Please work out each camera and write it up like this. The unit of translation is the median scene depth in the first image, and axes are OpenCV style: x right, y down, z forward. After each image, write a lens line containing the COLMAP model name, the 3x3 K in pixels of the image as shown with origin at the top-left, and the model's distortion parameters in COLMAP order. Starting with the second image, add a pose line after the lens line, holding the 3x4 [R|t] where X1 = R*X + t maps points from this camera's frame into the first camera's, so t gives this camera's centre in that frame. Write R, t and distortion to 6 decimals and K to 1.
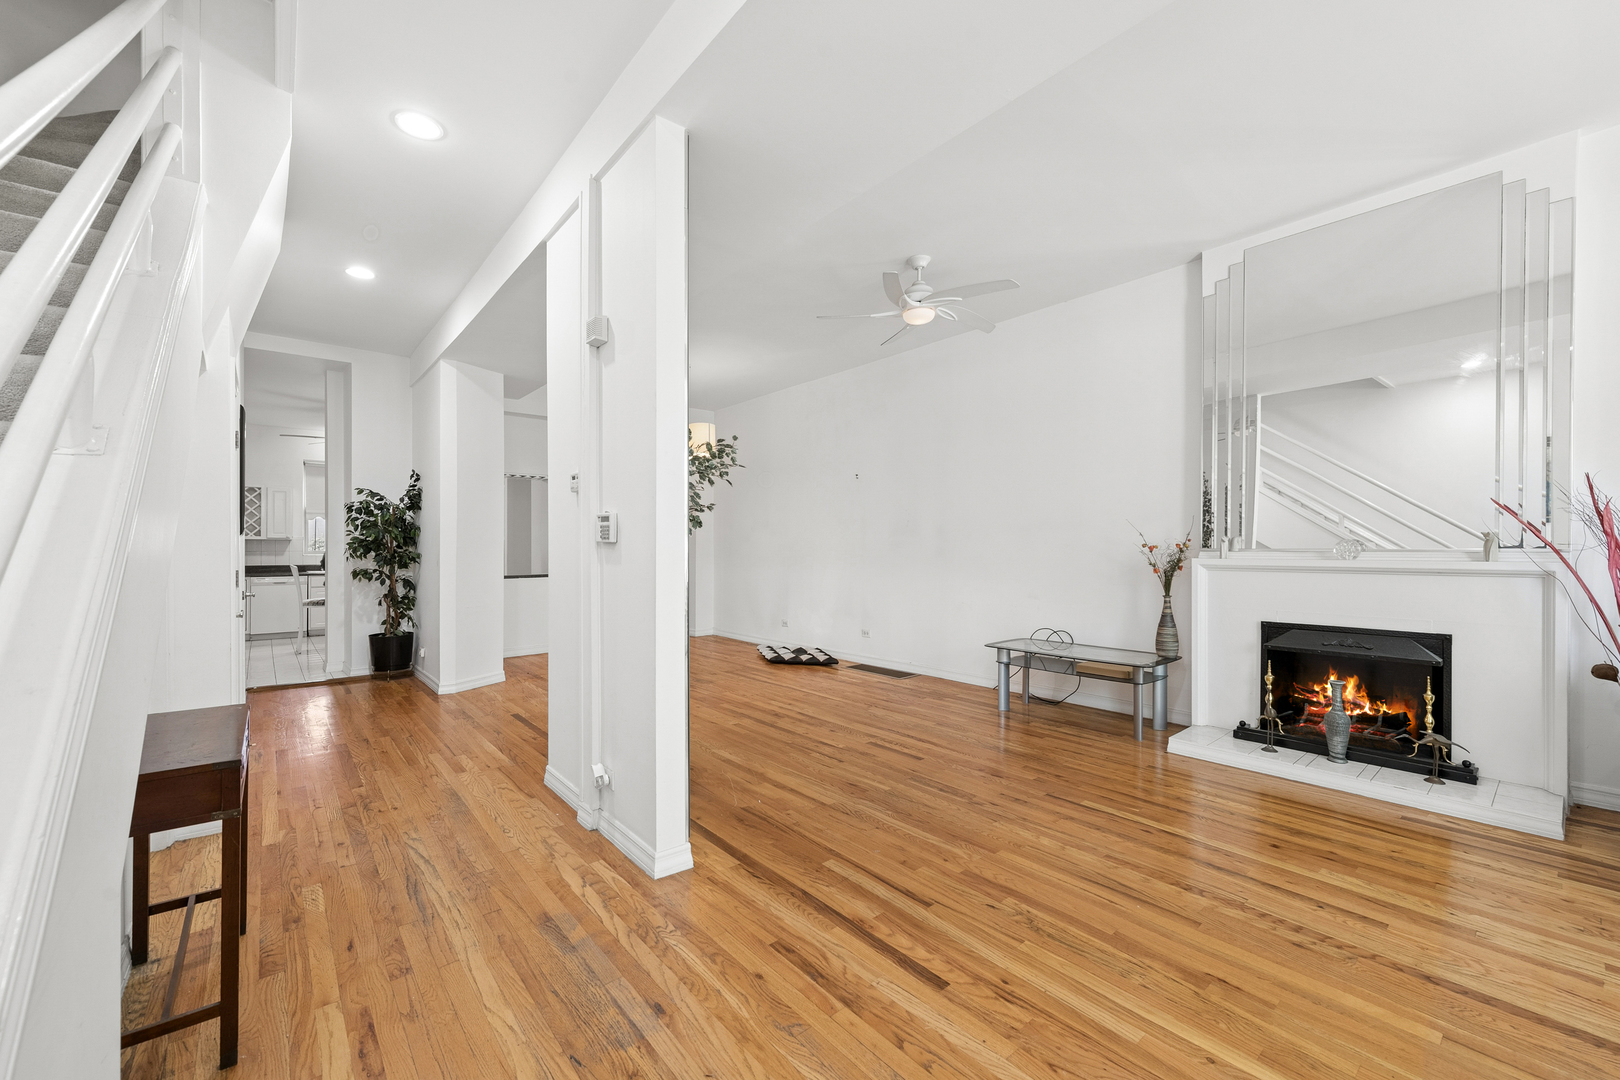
lens RADIAL K [[627.0, 0, 820.6], [0, 627.0, 557.3], [0, 0, 1]] dist [0.002990, -0.001185]
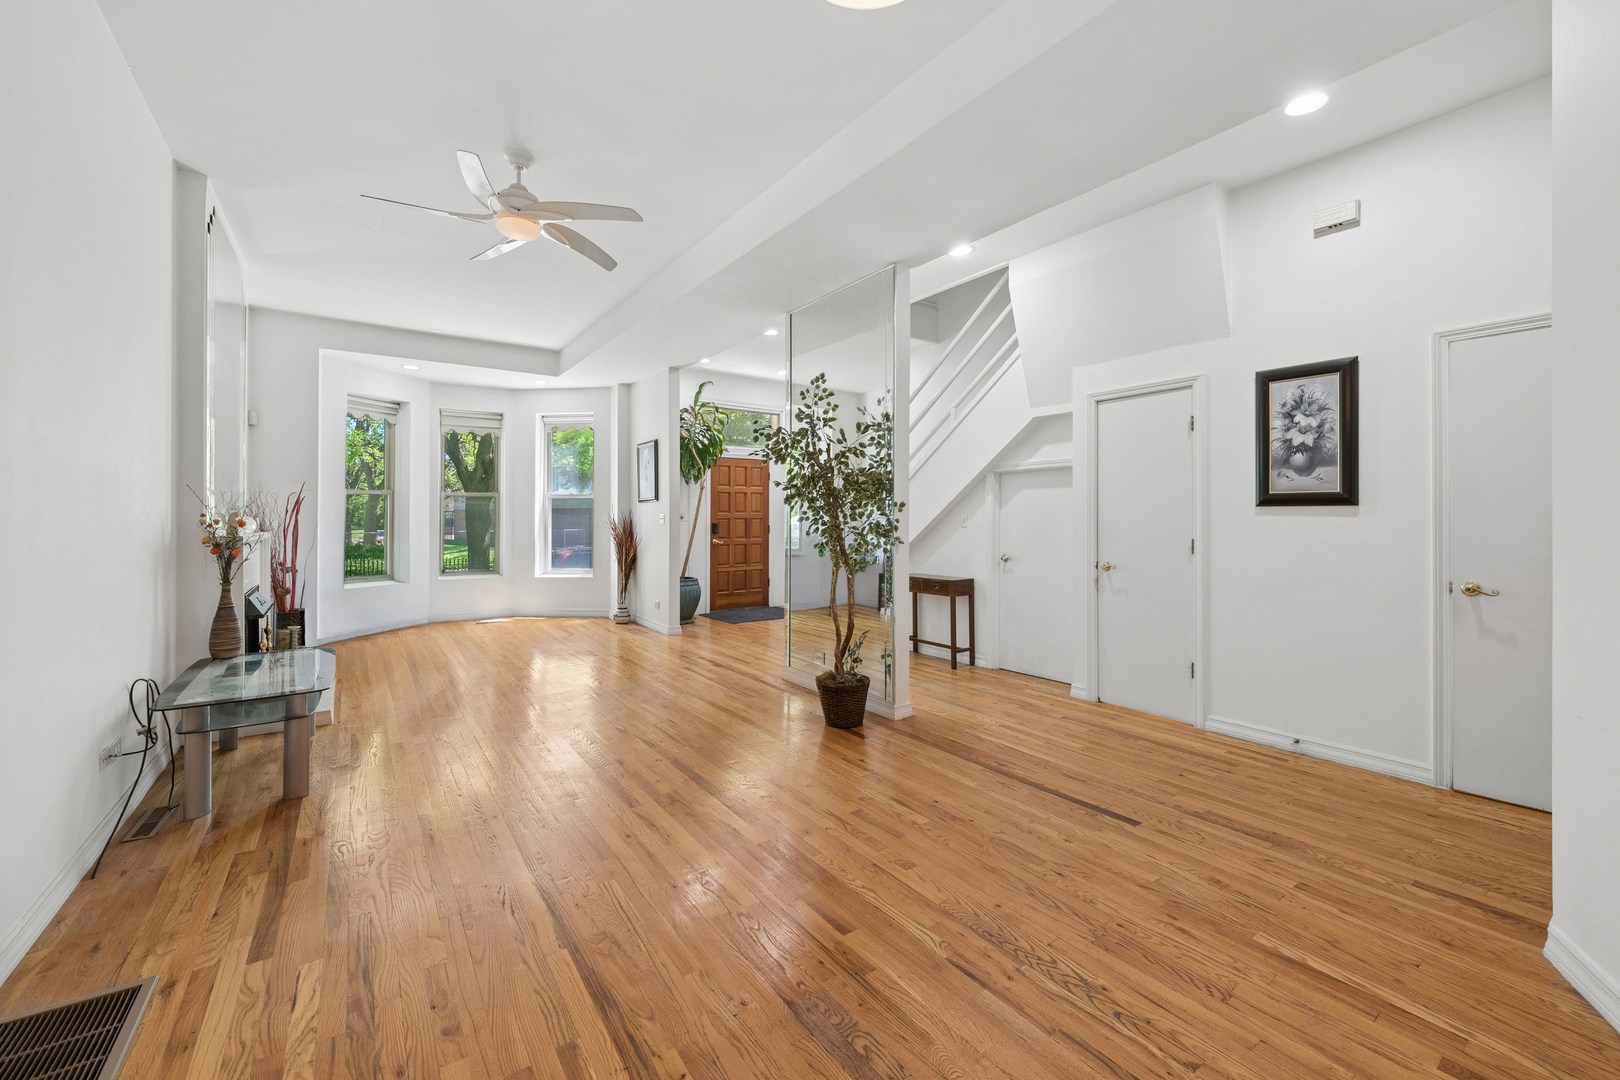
lens RADIAL K [[627.0, 0, 812.8], [0, 627.0, 505.5], [0, 0, 1]] dist [0.002990, -0.001185]
pose [[-0.996039, 0.006900, 0.088653, -0.337398], [0.005948, 0.999922, -0.010991, -0.030646], [-0.088722, -0.010420, -0.996002, 2.080831]]
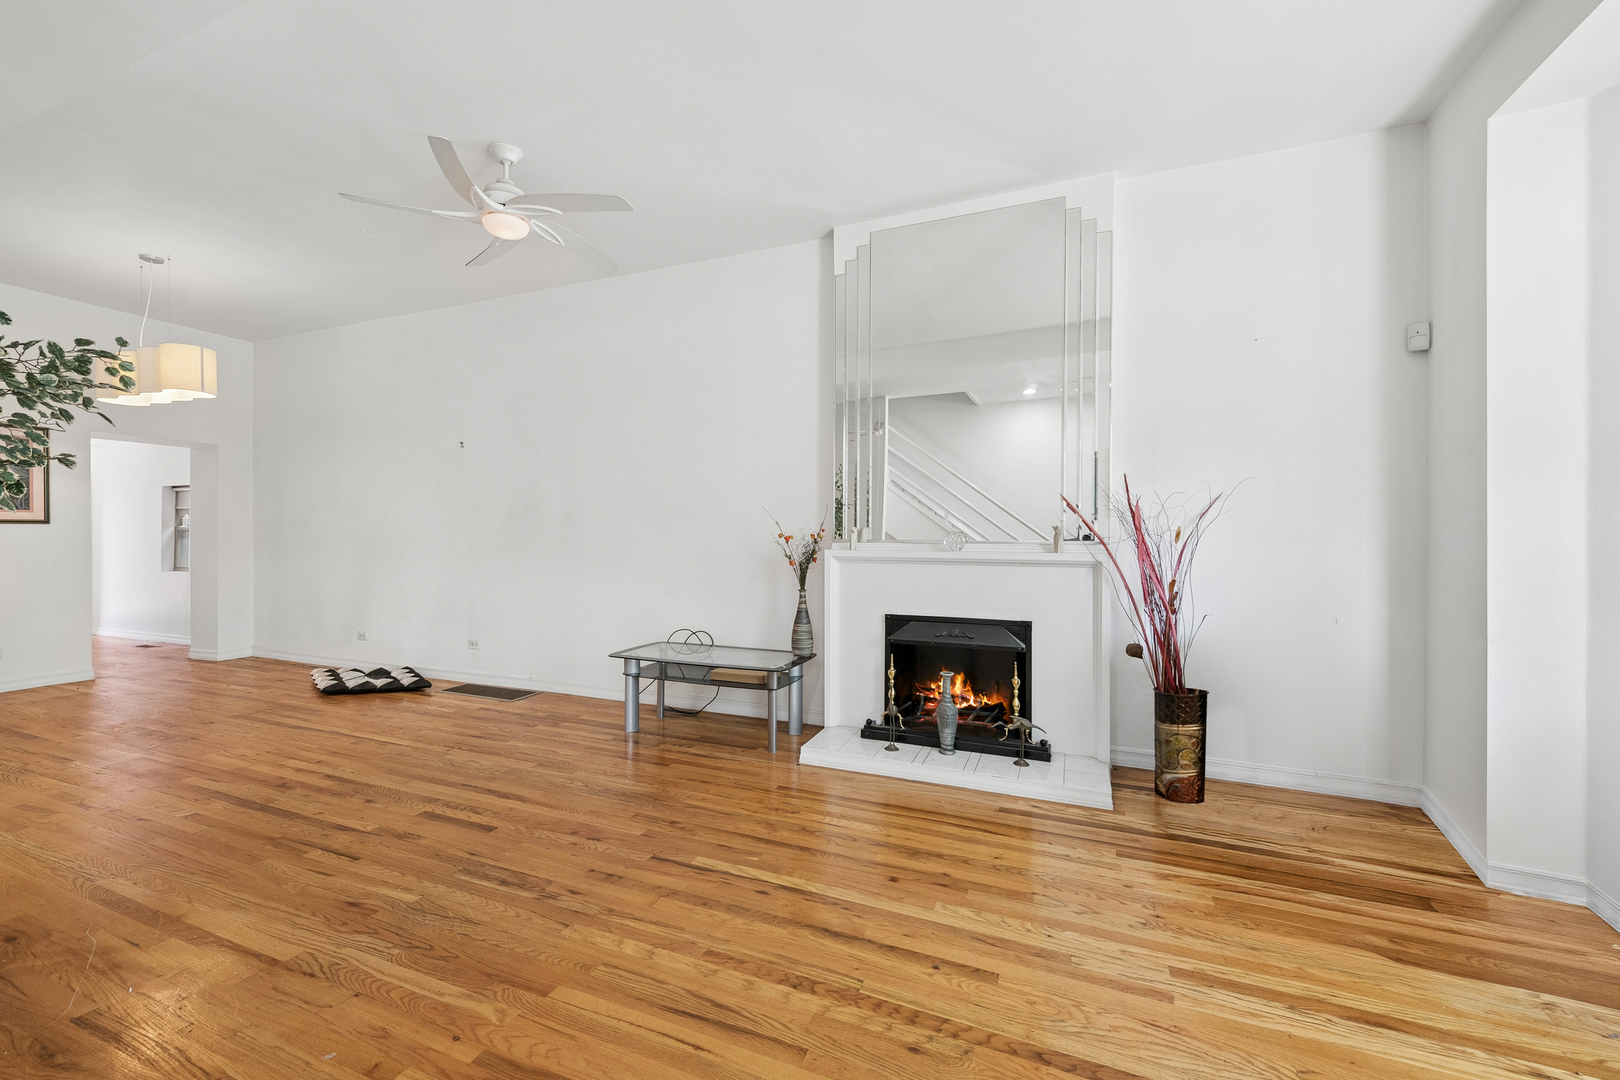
lens RADIAL K [[627.0, 0, 804.0], [0, 627.0, 540.6], [0, 0, 1]] dist [0.002990, -0.001185]
pose [[0.890704, 0.005191, 0.454555, 0.154409], [-0.000672, 0.999949, -0.010104, -0.003005], [-0.454584, 0.008694, 0.890662, 0.199222]]
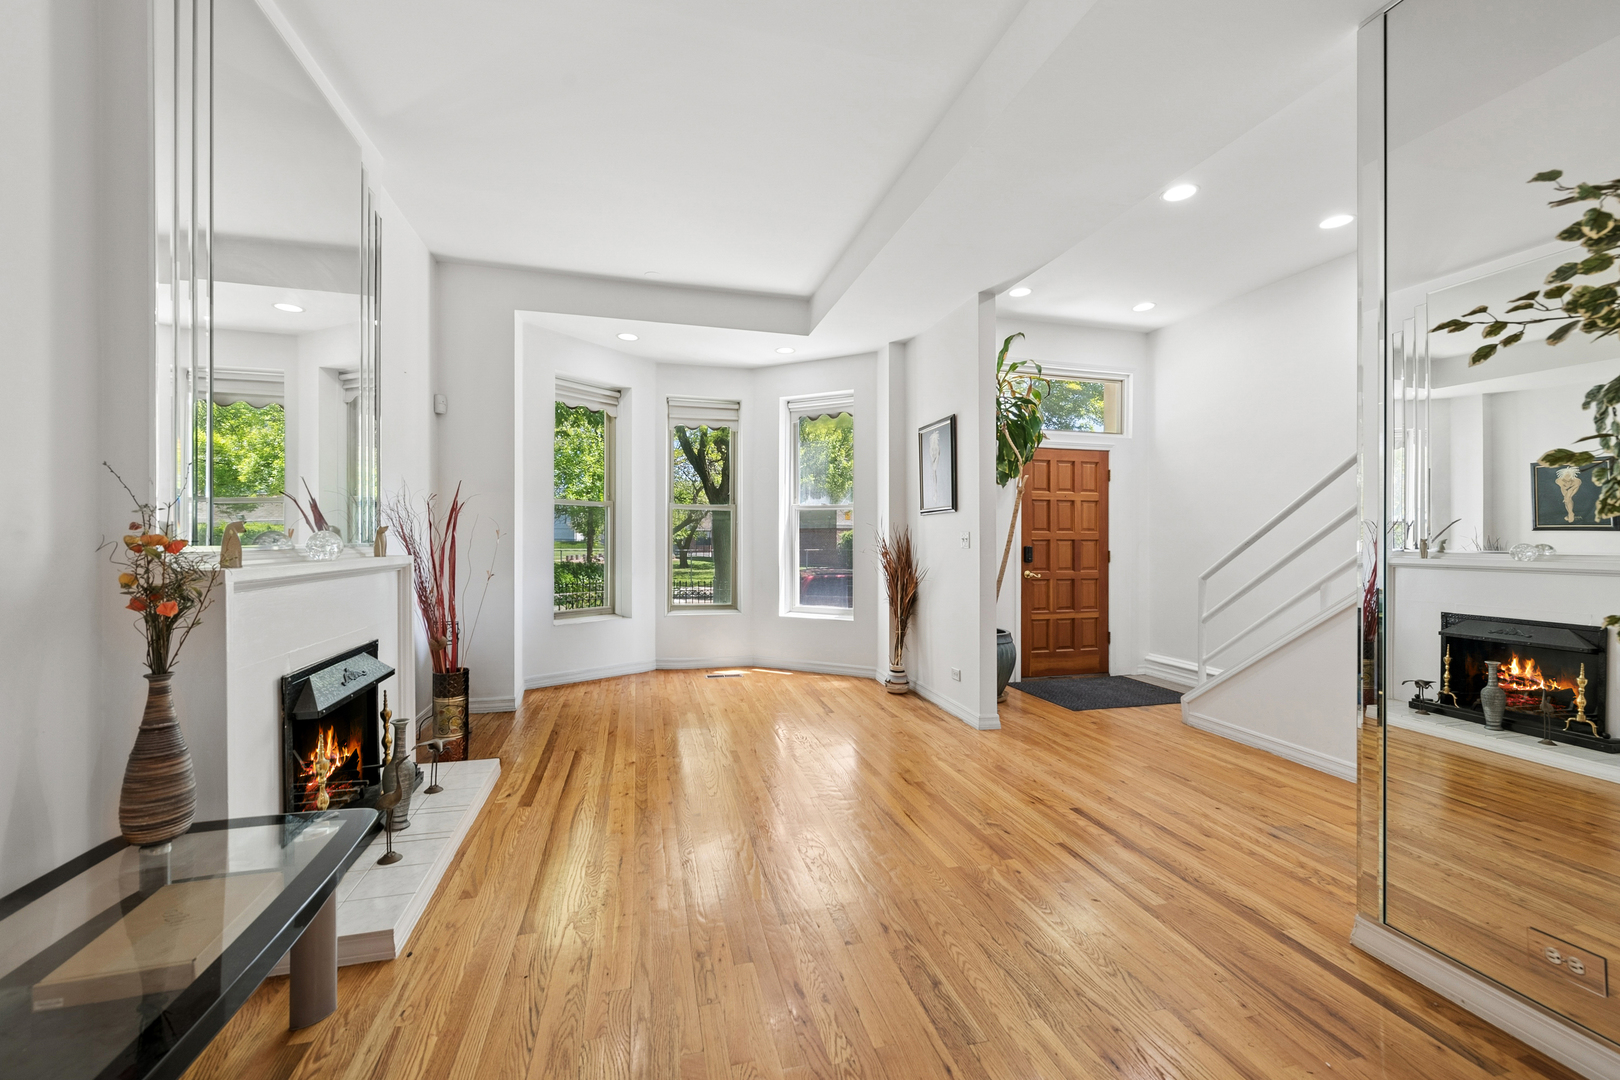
lens RADIAL K [[627.0, 0, 805.0], [0, 627.0, 542.0], [0, 0, 1]] dist [0.002990, -0.001185]
pose [[-0.893546, -0.000599, 0.448971, 0.042947], [0.004433, 0.999939, 0.010157, -0.022359], [-0.448950, 0.011066, -0.893489, 1.392293]]
